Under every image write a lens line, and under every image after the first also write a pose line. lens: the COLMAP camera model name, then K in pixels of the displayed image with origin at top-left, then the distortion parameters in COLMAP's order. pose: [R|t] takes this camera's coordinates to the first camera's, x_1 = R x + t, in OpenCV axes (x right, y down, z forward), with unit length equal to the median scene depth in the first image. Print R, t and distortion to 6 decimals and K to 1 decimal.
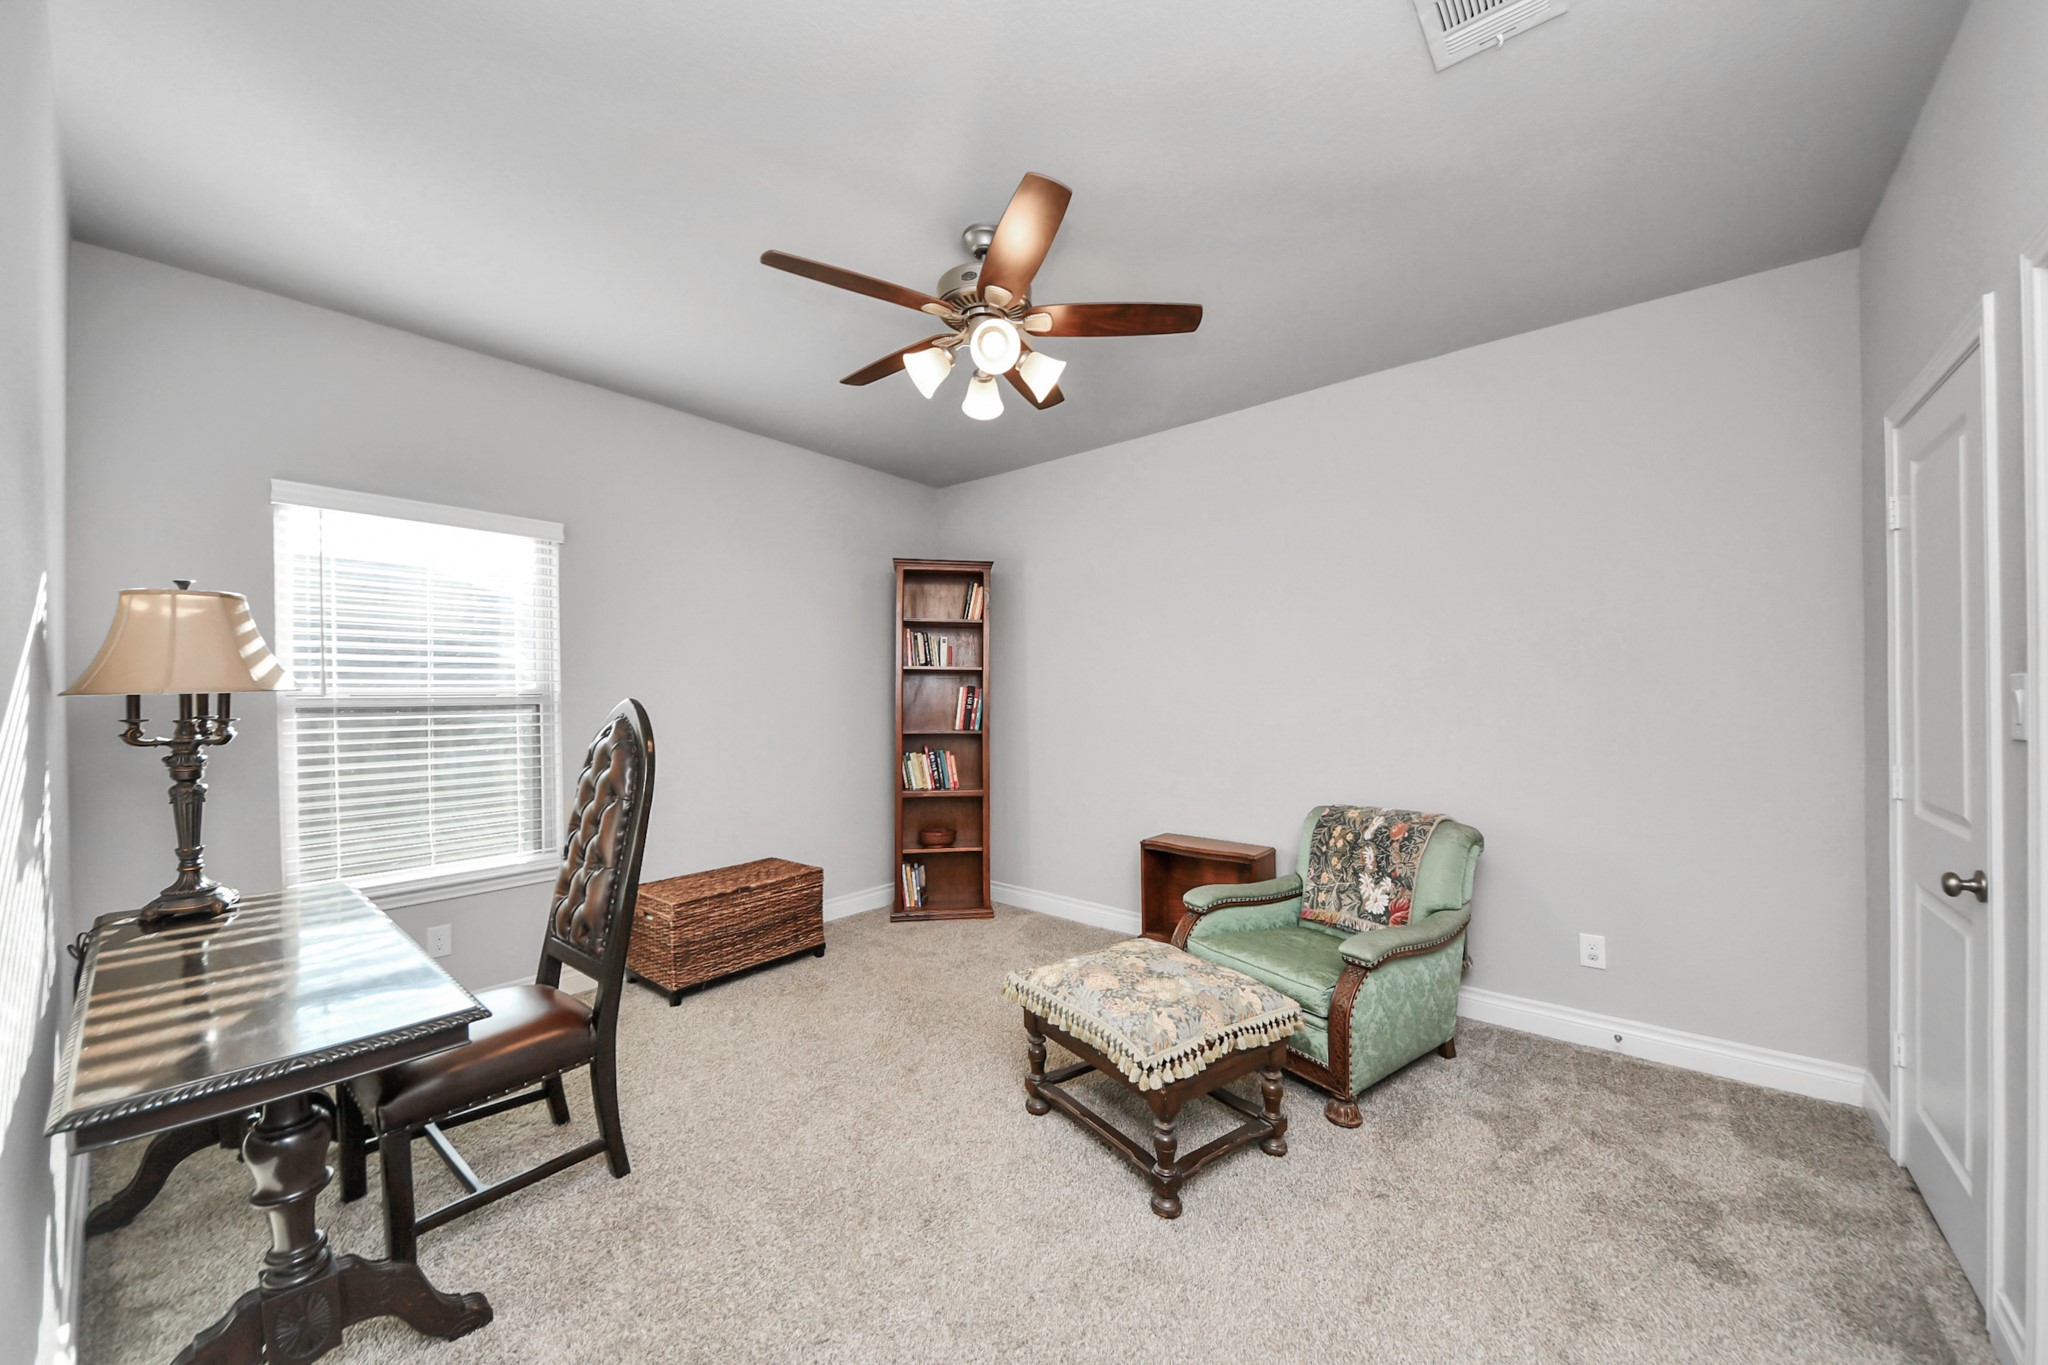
lens RADIAL K [[738.4, 0, 1018.4], [0, 738.4, 689.6], [0, 0, 1]] dist [-0.000333, 0.000245]
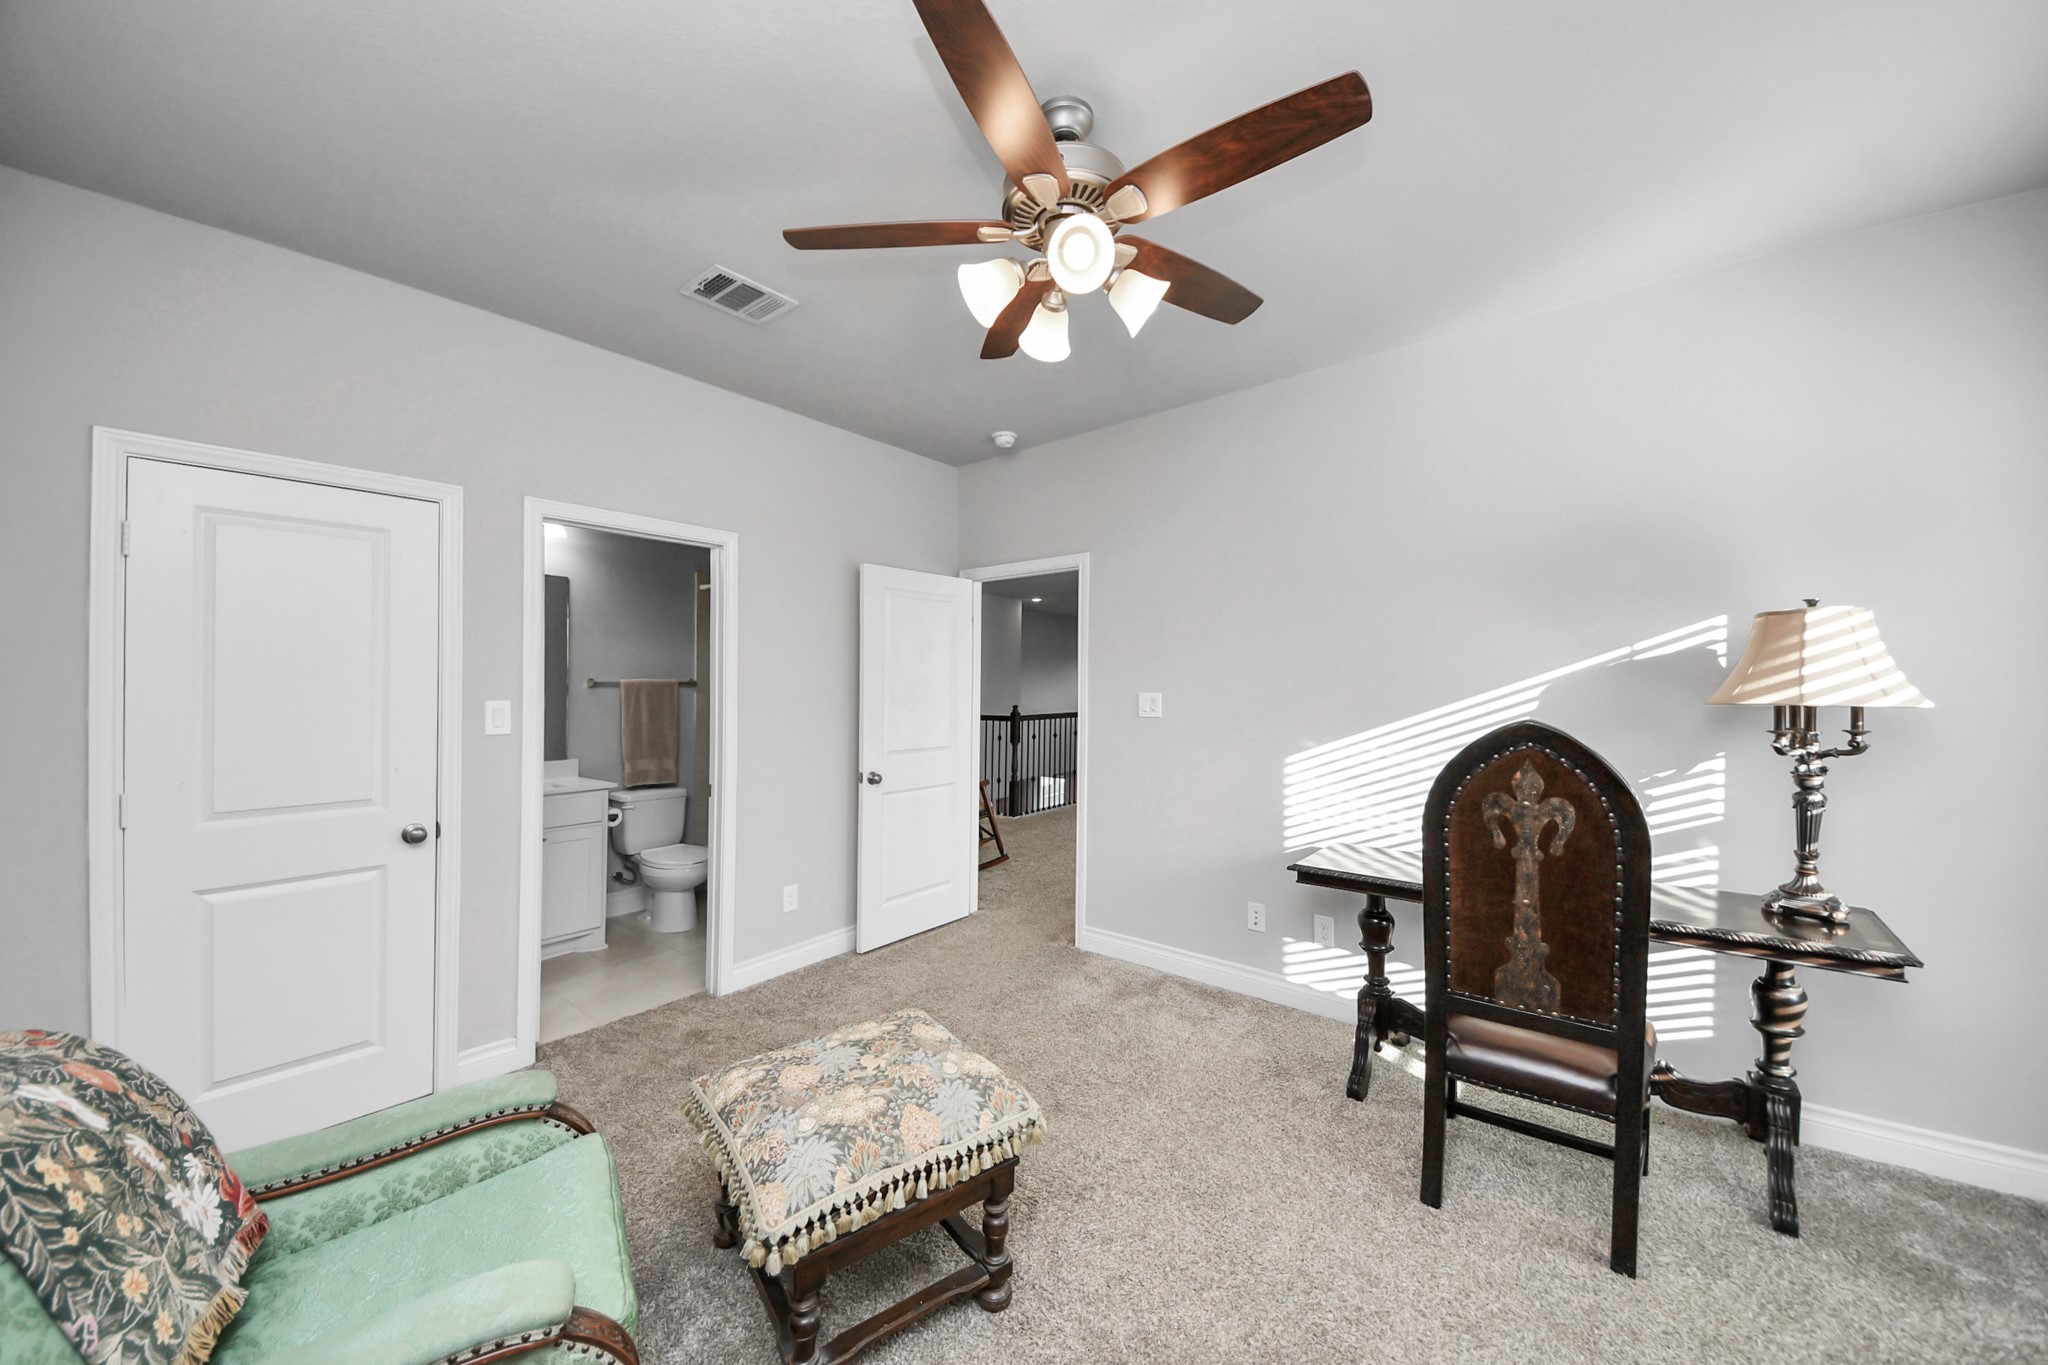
lens RADIAL K [[738.4, 0, 1018.4], [0, 738.4, 689.6], [0, 0, 1]] dist [-0.000333, 0.000245]
pose [[-0.999985, 0.004363, 0.003363, 0.014969], [0.004366, 0.999990, 0.001010, -0.014246], [-0.003359, 0.001024, -0.999994, 1.394994]]
